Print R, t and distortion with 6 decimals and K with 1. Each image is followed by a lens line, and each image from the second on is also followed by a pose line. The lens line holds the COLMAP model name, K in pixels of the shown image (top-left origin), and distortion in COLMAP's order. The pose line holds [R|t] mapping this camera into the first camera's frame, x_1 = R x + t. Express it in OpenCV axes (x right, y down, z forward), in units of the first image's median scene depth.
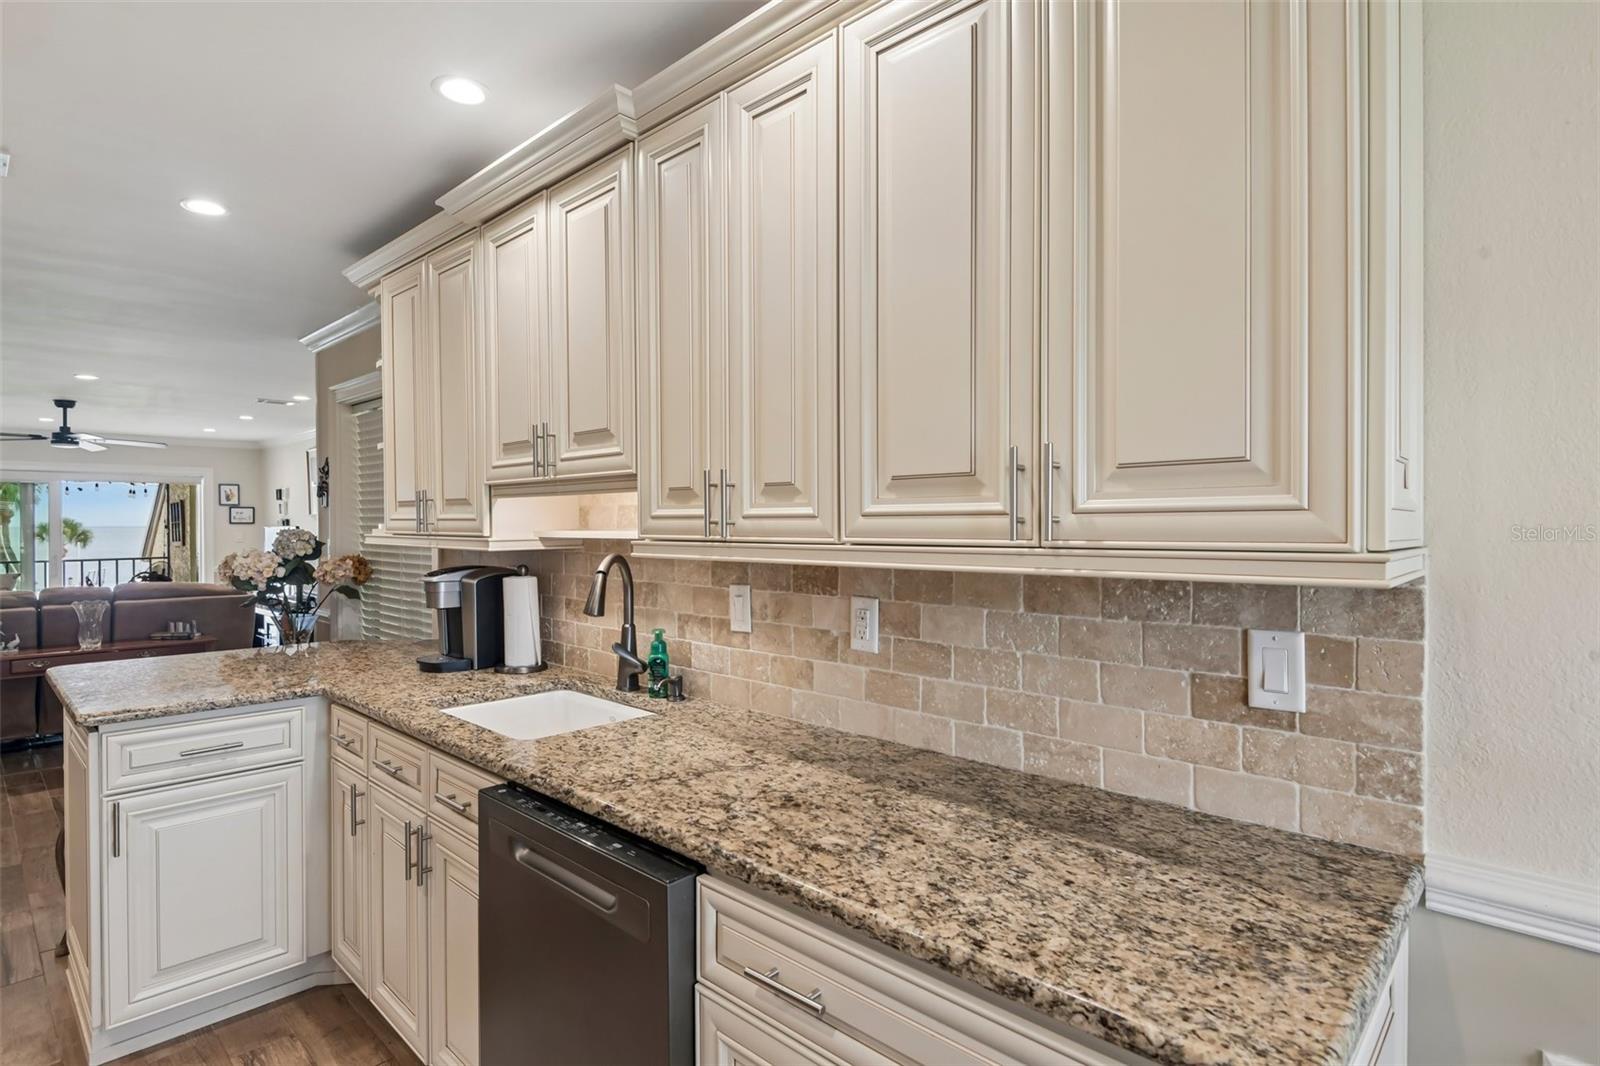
lens RADIAL K [[808.7, 0, 808.7], [0, 808.7, 529.7], [0, 0, 1]] dist [0.020924, -0.019963]
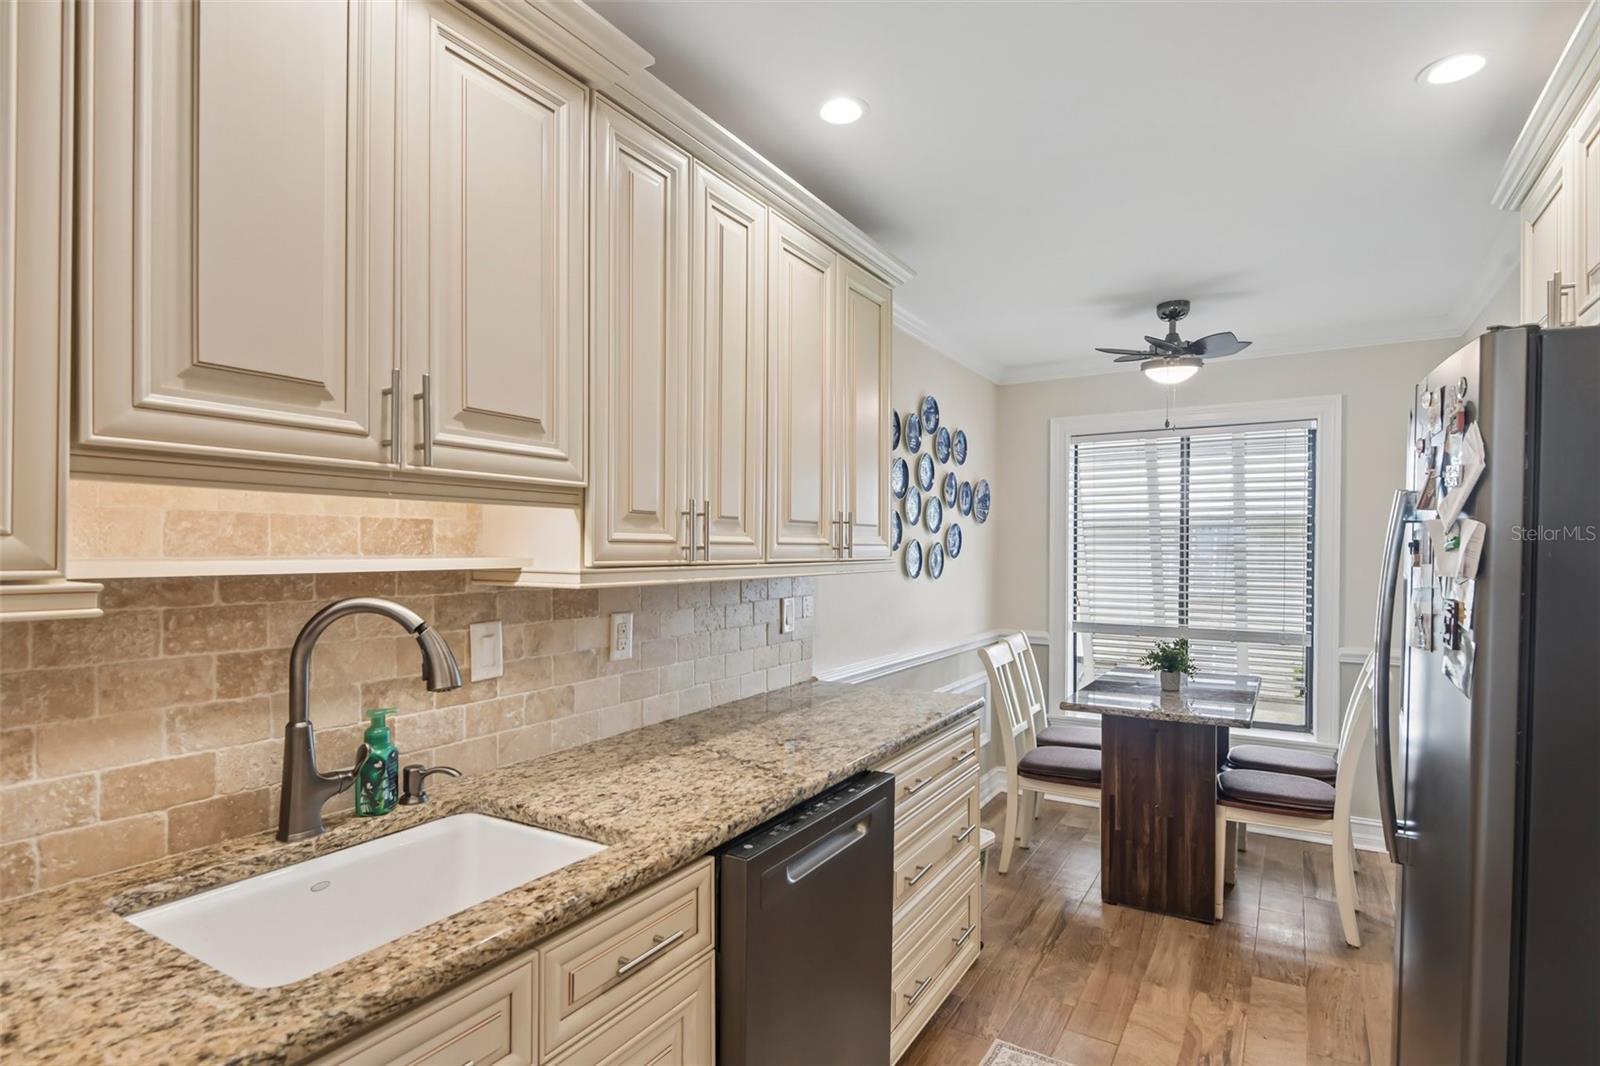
lens RADIAL K [[820.7, 0, 798.7], [0, 820.7, 557.6], [0, 0, 1]] dist [0.032808, -0.034890]
pose [[-0.215291, -0.007648, 0.976520, -0.841232], [0.005555, 0.999944, 0.009057, -0.003212], [-0.976534, 0.007375, -0.215236, 0.752311]]
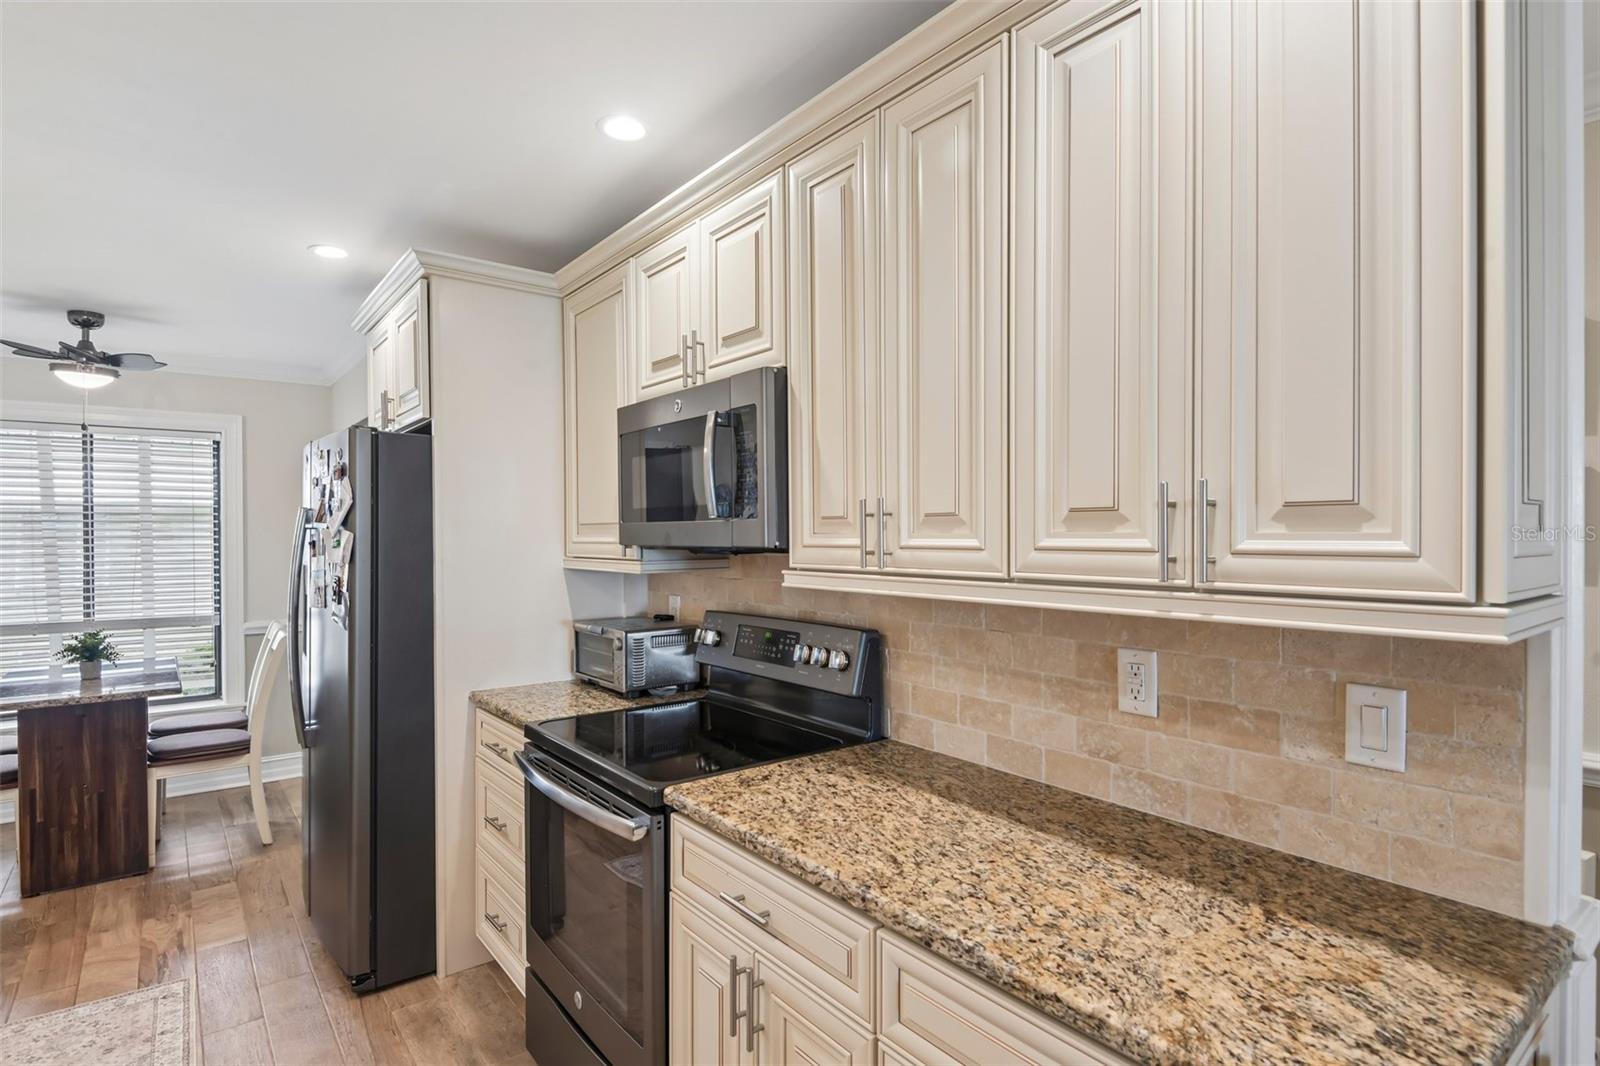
lens RADIAL K [[813.6, 0, 801.3], [0, 813.6, 540.2], [0, 0, 1]] dist [0.019789, -0.016651]
pose [[-0.988618, 0.007519, 0.150263, -1.101610], [0.009879, 0.999839, 0.014963, -0.020037], [-0.150126, 0.016277, -0.988533, 1.103057]]
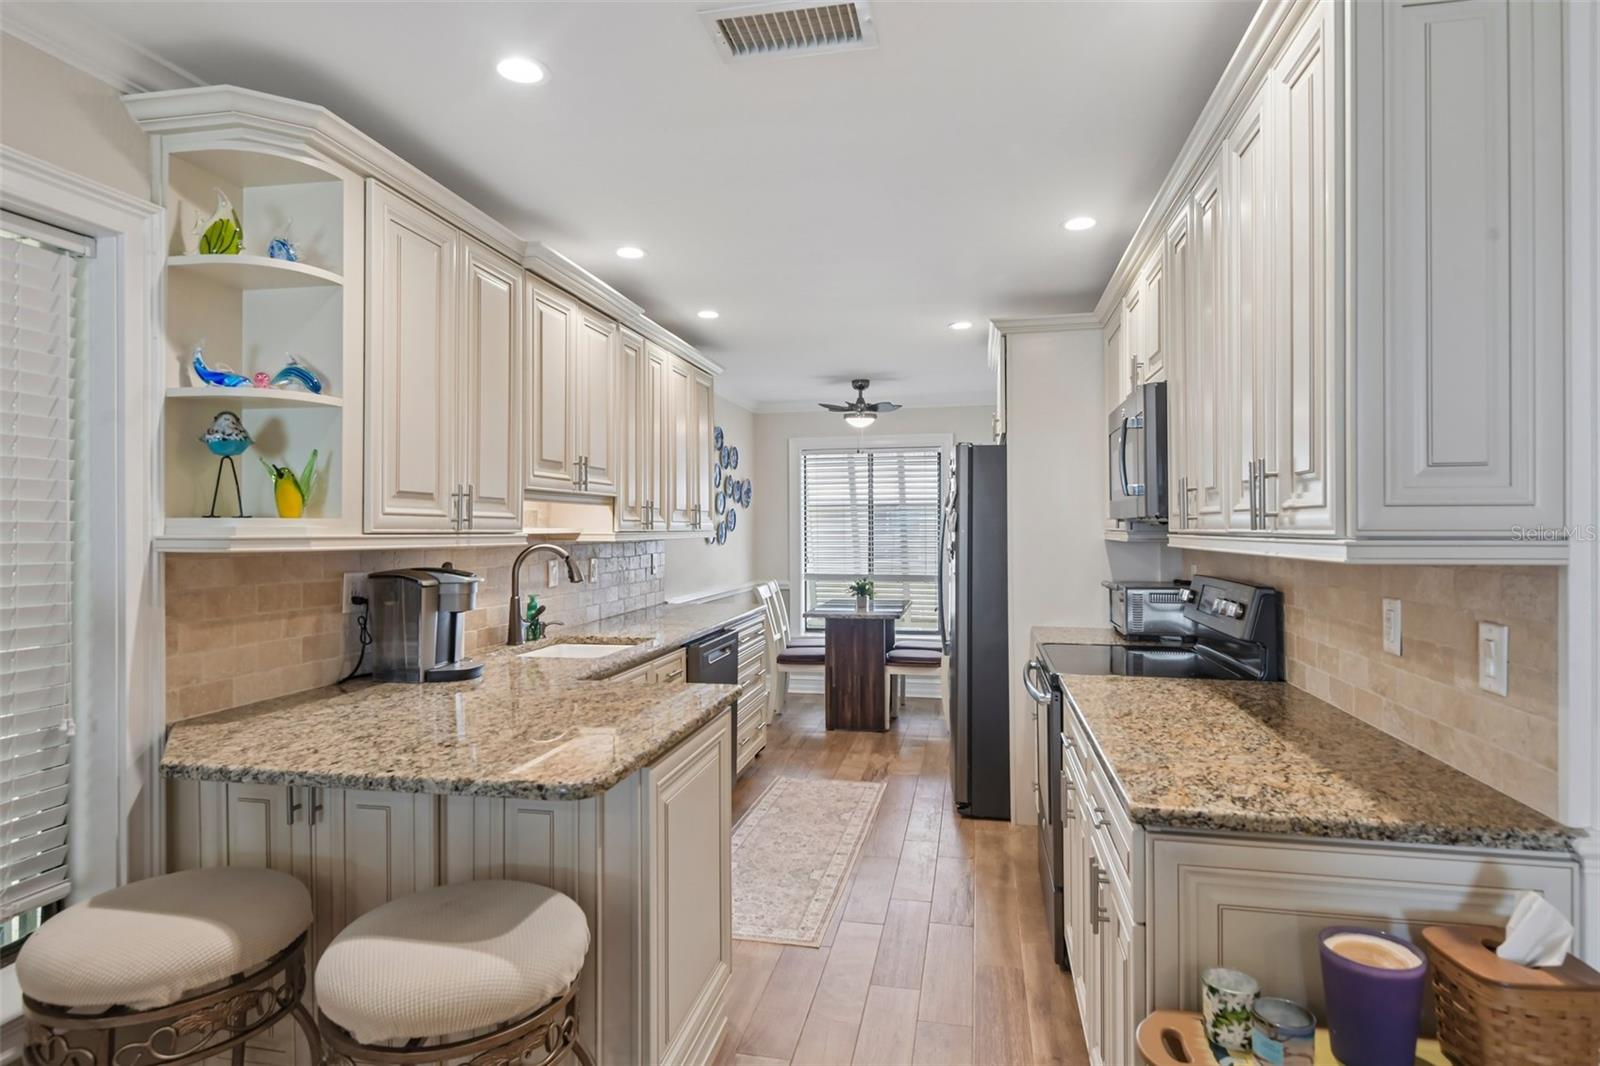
lens RADIAL K [[852.1, 0, 796.1], [0, 852.1, 525.8], [0, 0, 1]] dist [0.000270, -0.000104]
pose [[-0.522500, 0.008410, 0.852598, -1.638074], [0.013032, 0.999913, -0.001876, 0.005369], [-0.852540, 0.010131, -0.522565, 1.300432]]
